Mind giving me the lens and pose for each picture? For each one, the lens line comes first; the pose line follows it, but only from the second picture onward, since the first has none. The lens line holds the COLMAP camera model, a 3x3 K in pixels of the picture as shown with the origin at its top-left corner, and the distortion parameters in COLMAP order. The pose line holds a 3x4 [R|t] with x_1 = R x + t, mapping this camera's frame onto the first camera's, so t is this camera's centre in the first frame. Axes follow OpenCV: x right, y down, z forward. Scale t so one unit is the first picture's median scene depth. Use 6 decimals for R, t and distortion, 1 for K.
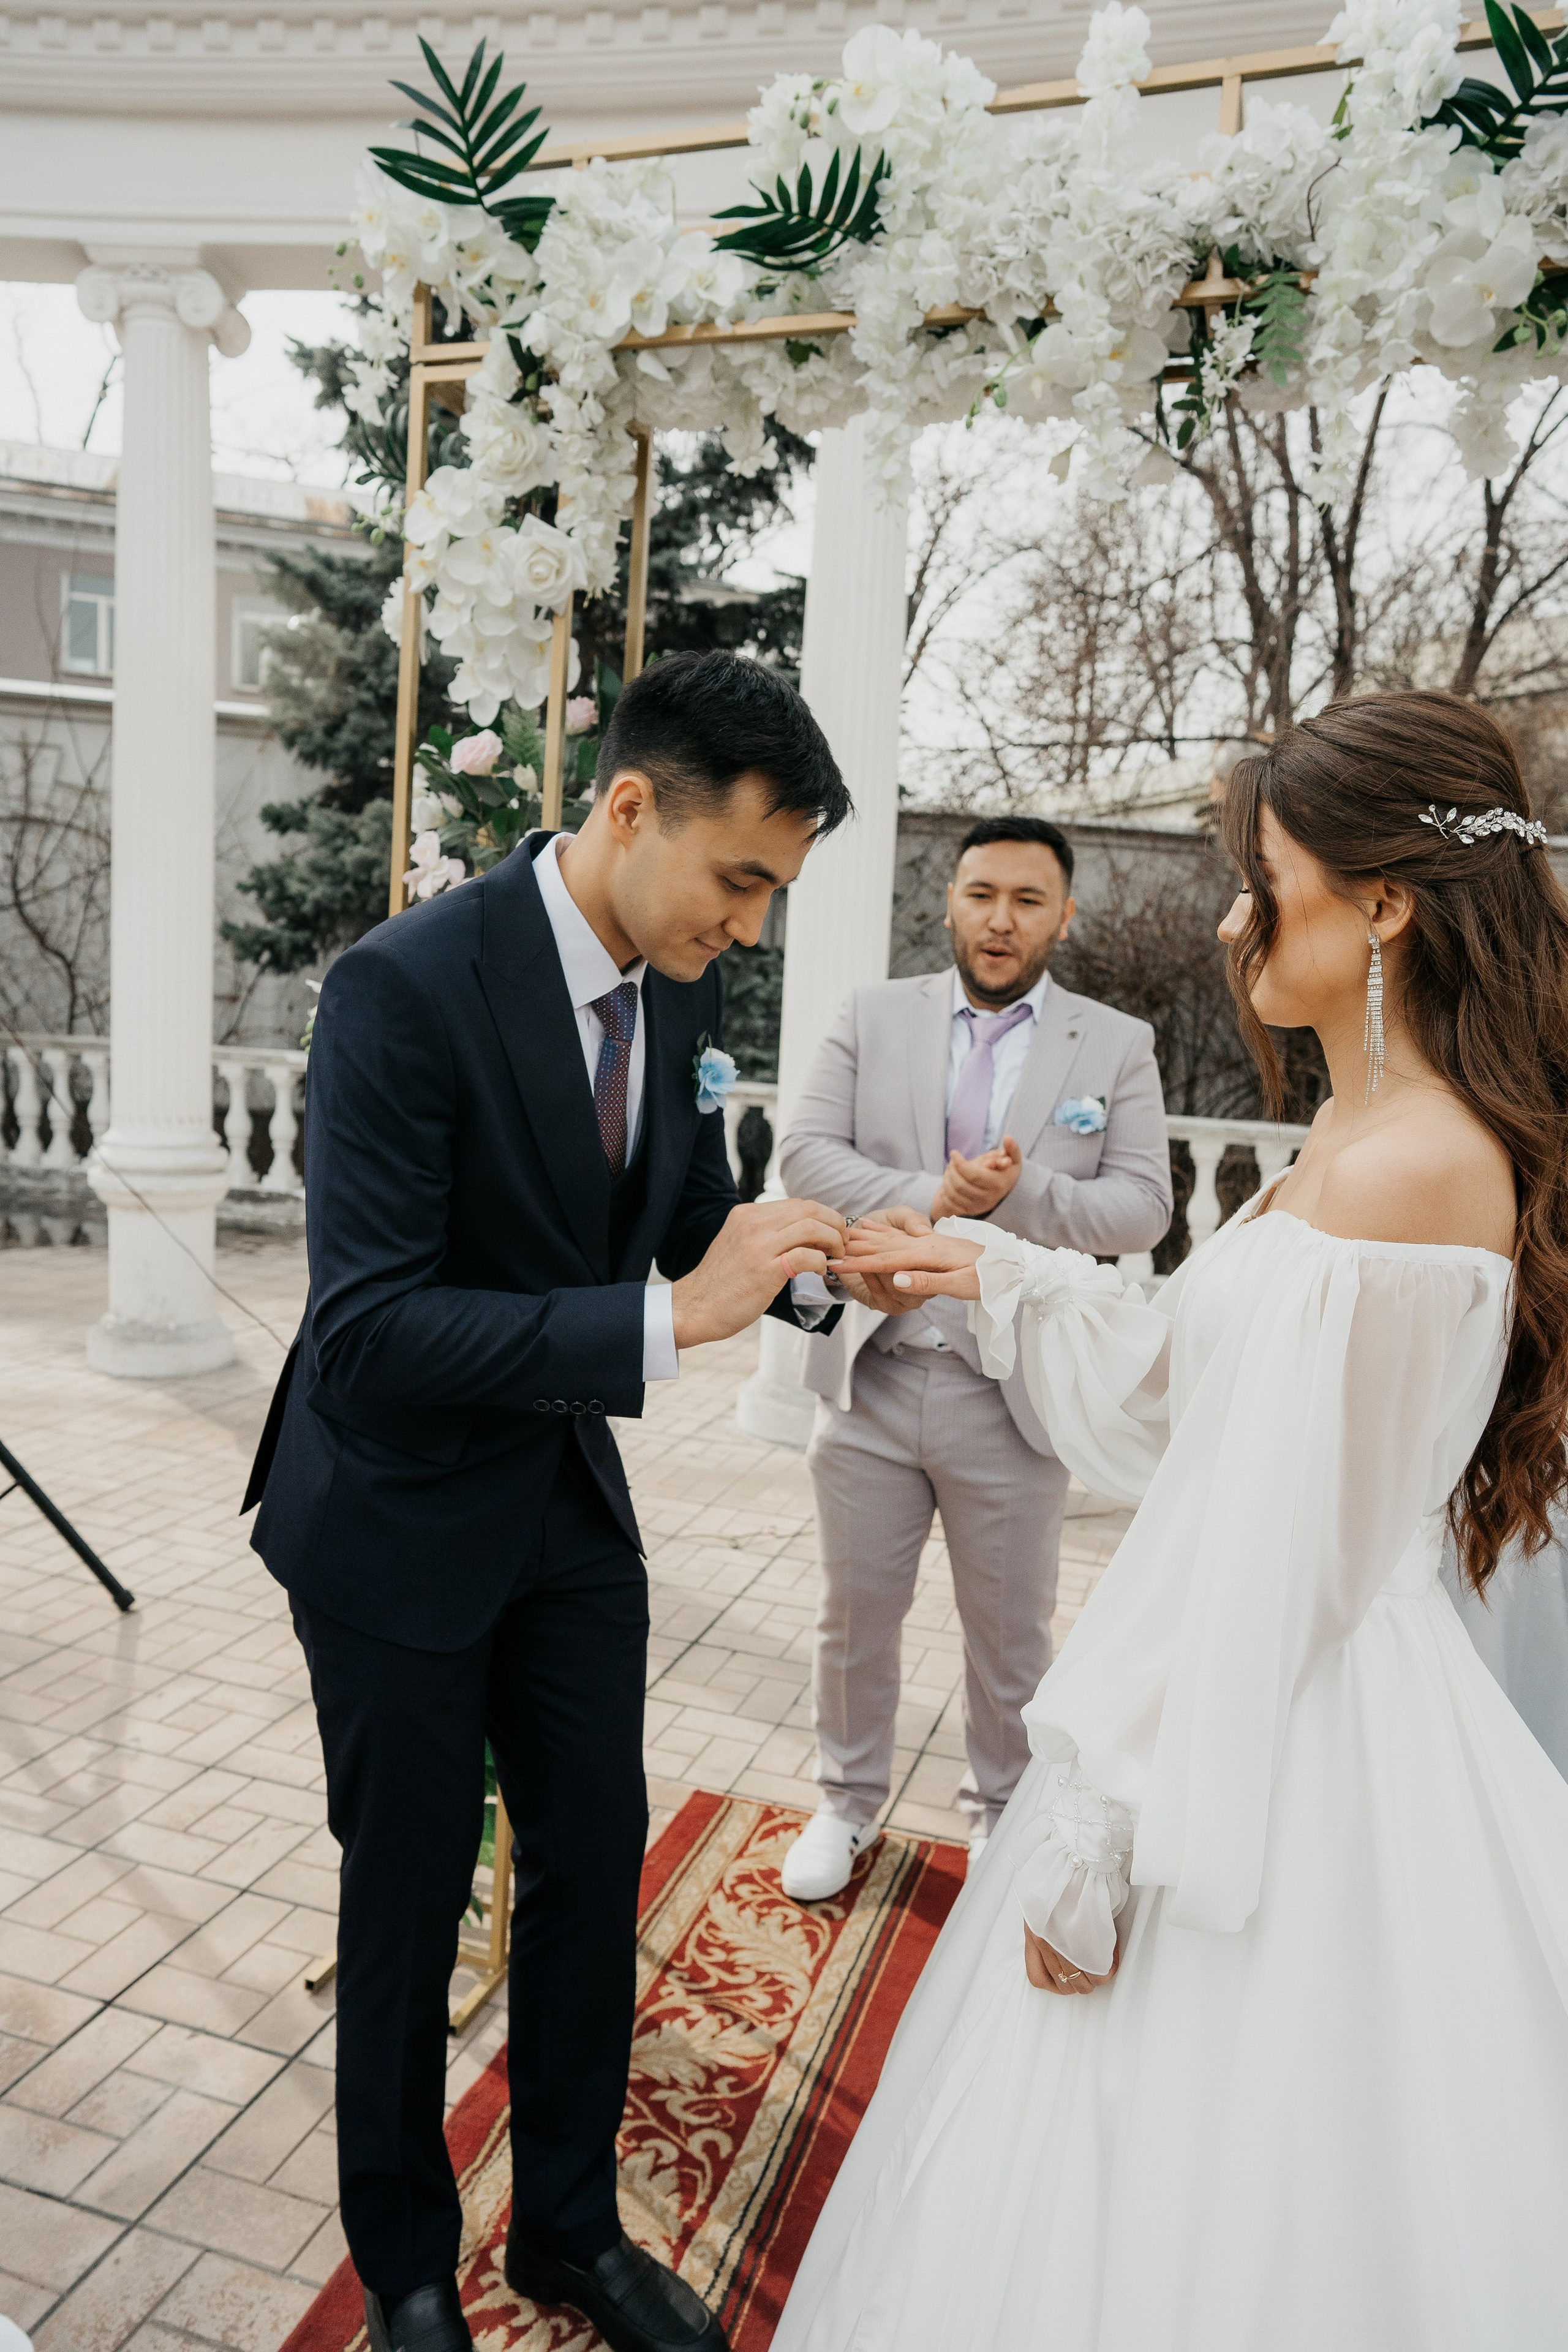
lens RADIAL K [[1554.9, 0, 790.1], [0, 1554.9, 1175.0], [0, 0, 1]] dist [-0.023068, 0.039163]
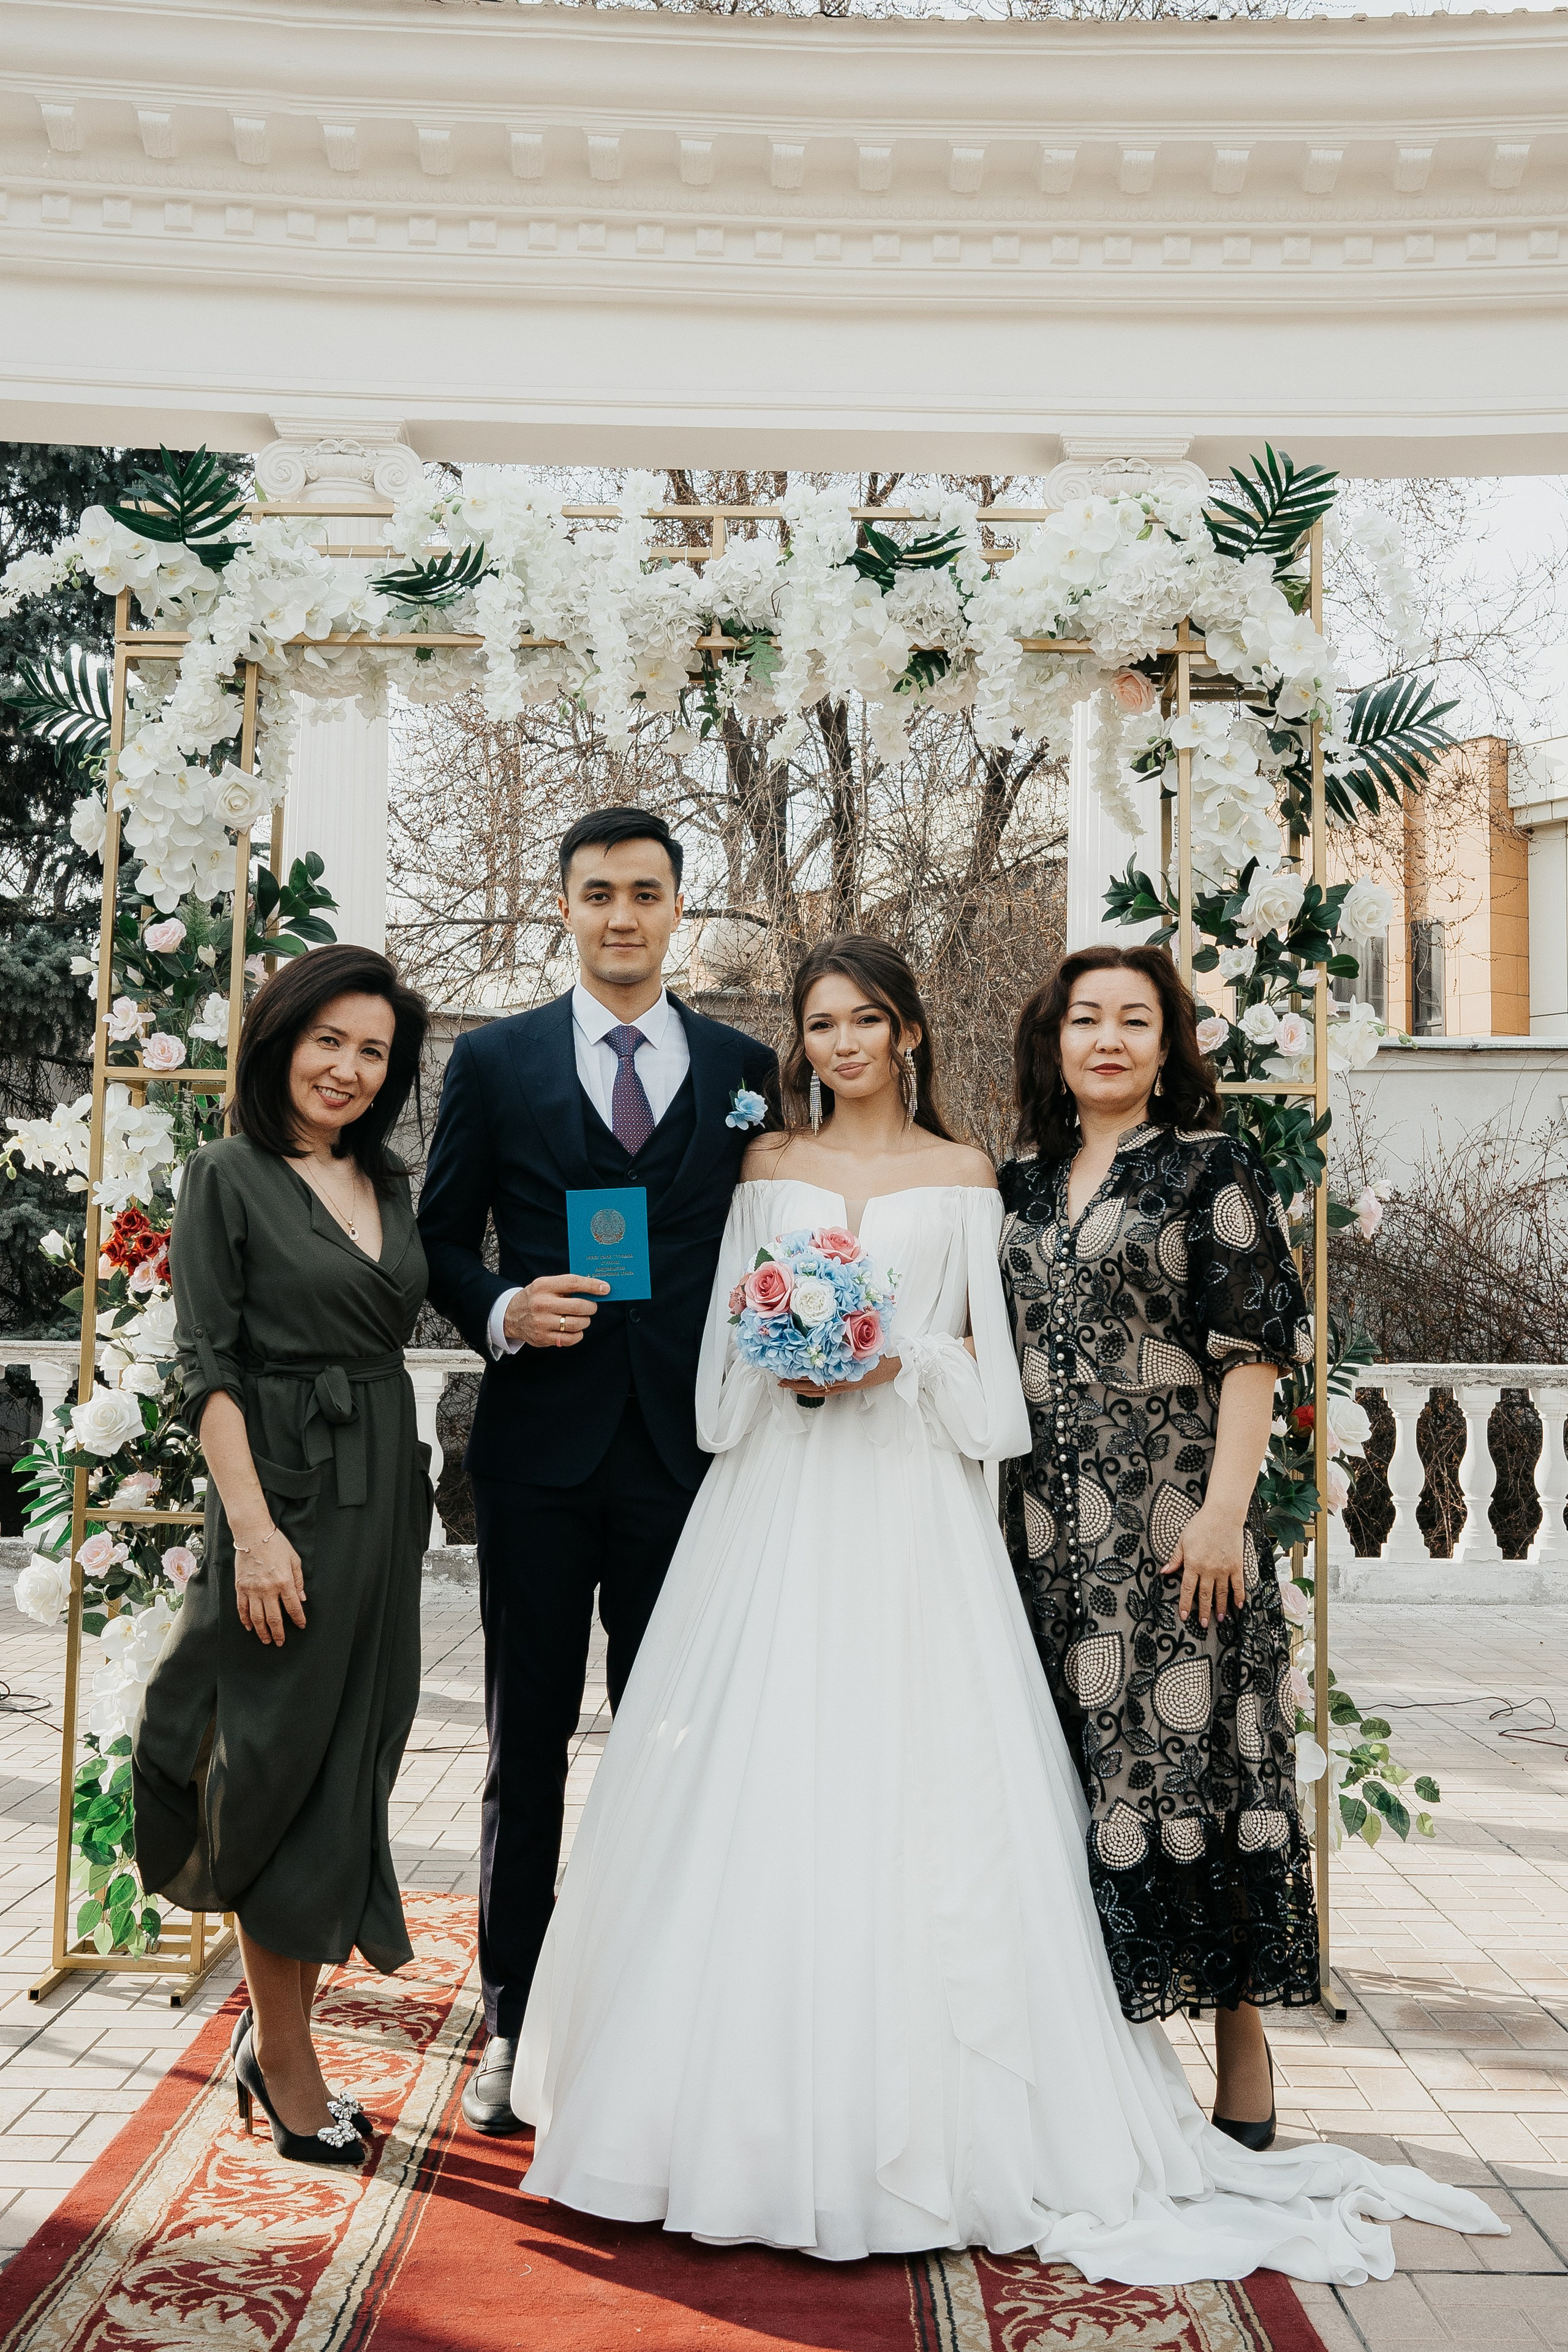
lens RADIAL K [[2433.3, 0, 802.5], [0, 2433.3, 1134.7], [0, 0, 1]] dist [-0.025743, 0.023711]
pose [[0.953599, -0.018509, 0.300512, -0.115125], [0.072265, 0.983003, -0.168770, 0.096132], [-0.292280, 0.182655, 0.938728, -0.363160]]
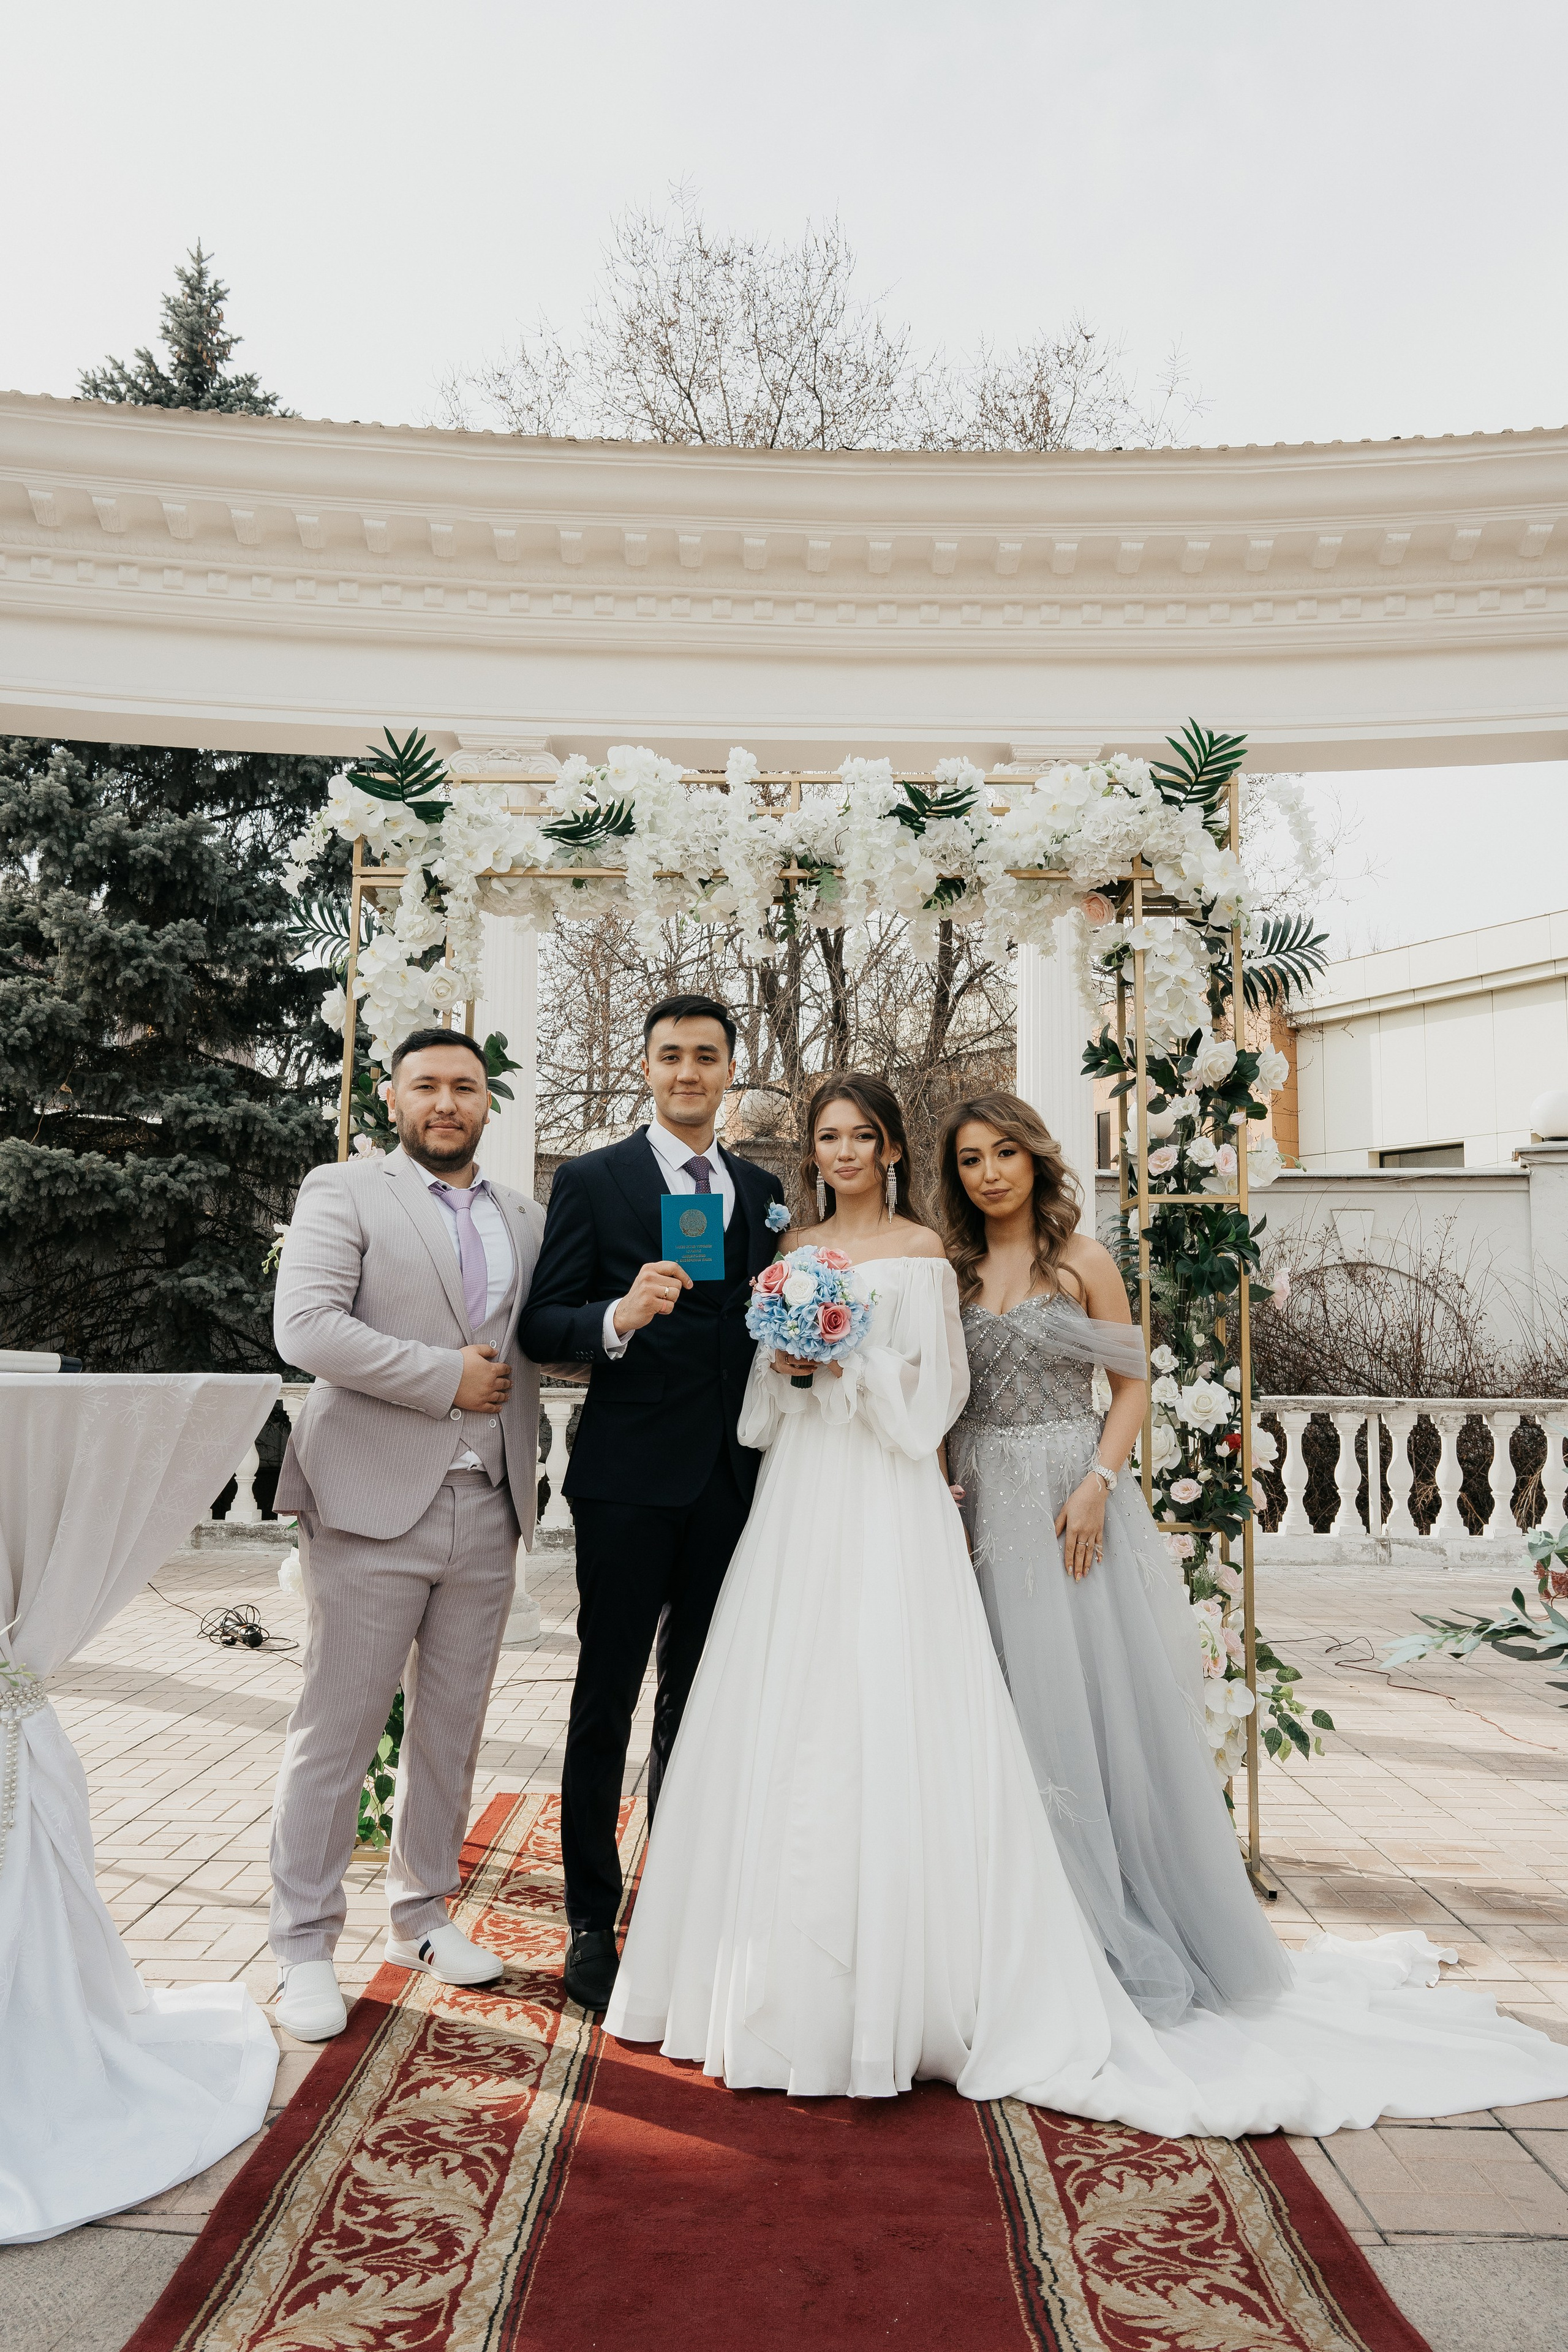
lens RADIAL K [[1629.4, 0, 785.2], [0, 1629.4, 1198.3], [0, 0, 1]] dist [-0.035436, 0.048042]
pose [[0.955369, -0.014567, 0.295056, -0.119280], [0.074797, 0.978167, -0.193893, 0.084338], [-0.285789, 0.207308, 0.935600, -0.290213]]
